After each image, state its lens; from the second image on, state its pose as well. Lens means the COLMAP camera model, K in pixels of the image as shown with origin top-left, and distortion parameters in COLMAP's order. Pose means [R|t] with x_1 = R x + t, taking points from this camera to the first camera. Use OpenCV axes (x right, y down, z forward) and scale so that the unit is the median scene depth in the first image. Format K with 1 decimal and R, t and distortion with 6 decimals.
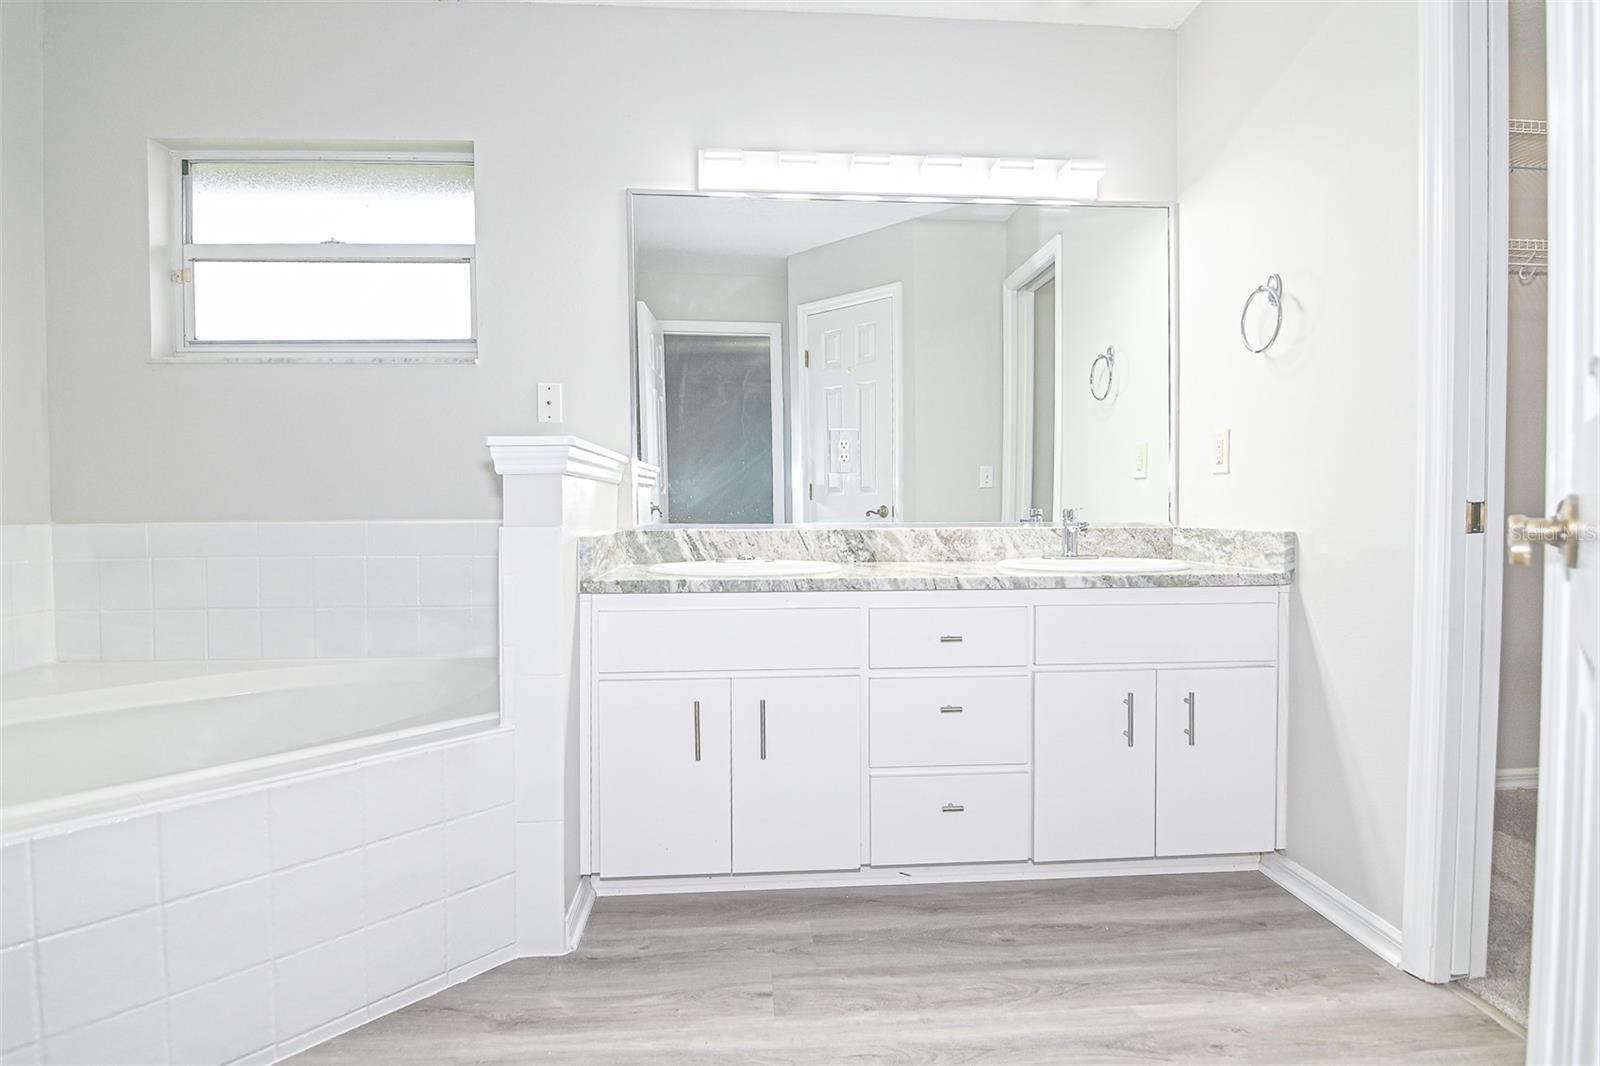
lens RADIAL K [[812.1, 0, 806.4], [0, 812.1, 527.3], [0, 0, 1]] dist [-0.003017, -0.009798]
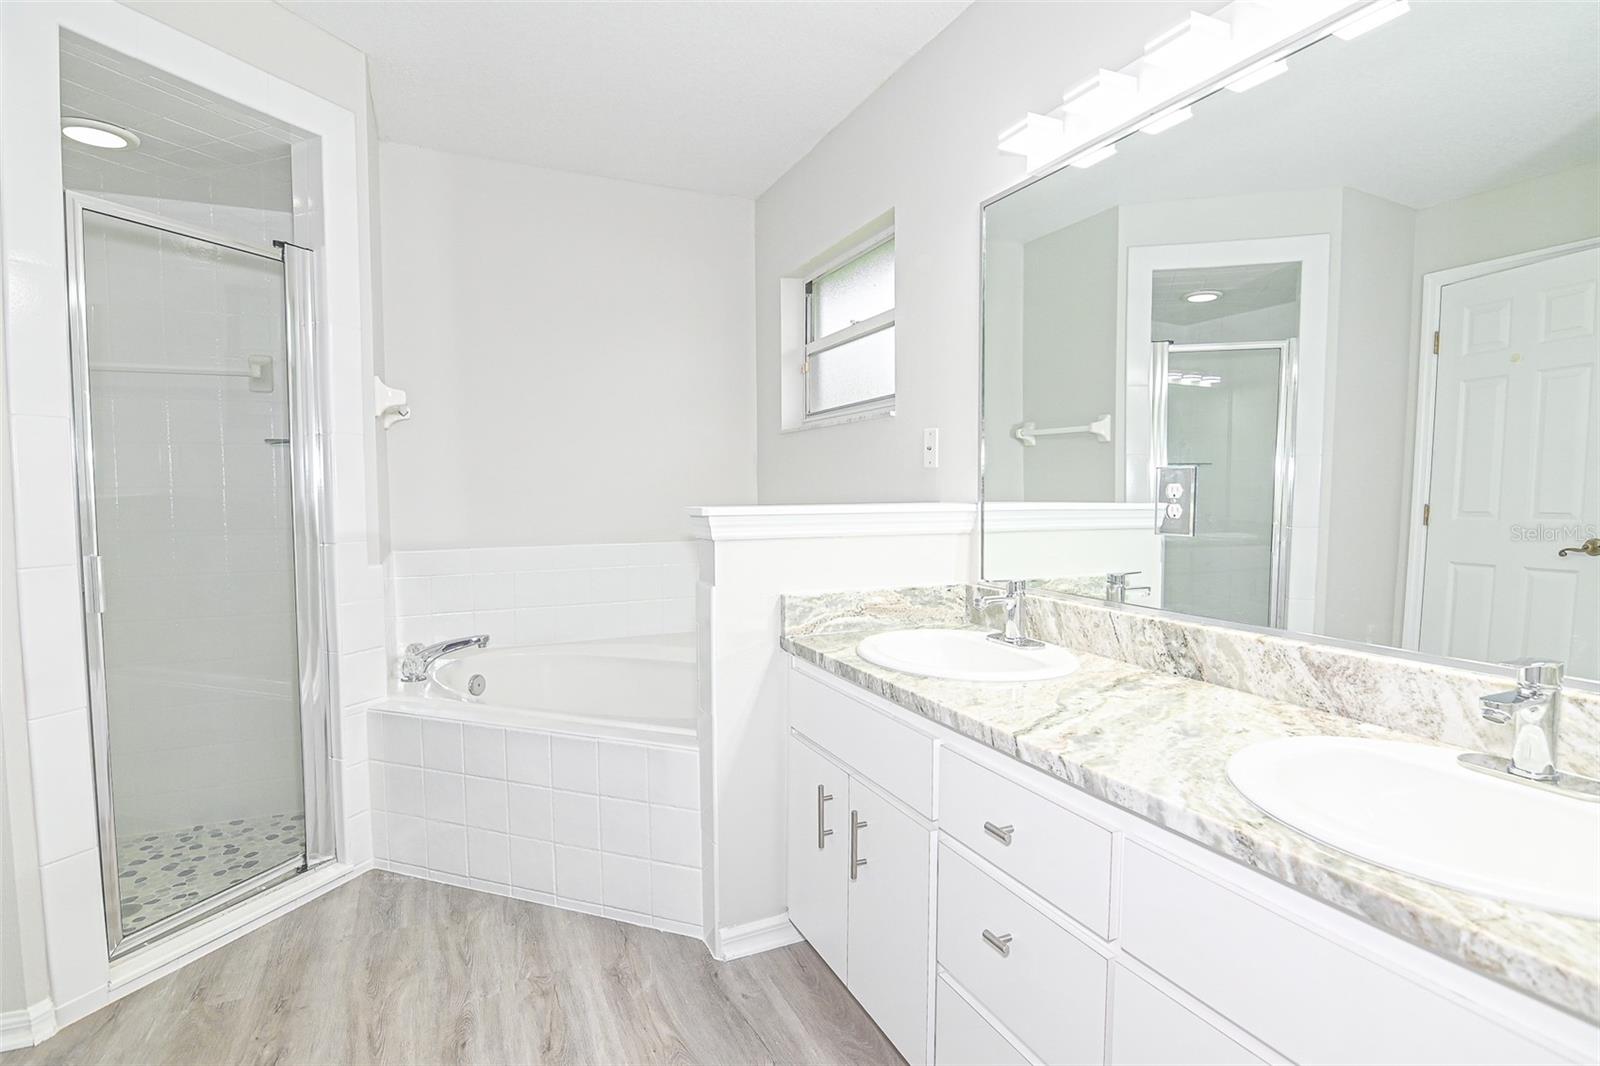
lens RADIAL K [[782.0, 0, 806.4], [0, 782.0, 532.9], [0, 0, 1]] dist [-0.010621, -0.009664]
pose [[0.376169, 0.054900, -0.924923, 0.517746], [-0.028727, 0.998454, 0.047581, -0.090478], [0.926106, 0.008672, 0.377164, 0.494964]]
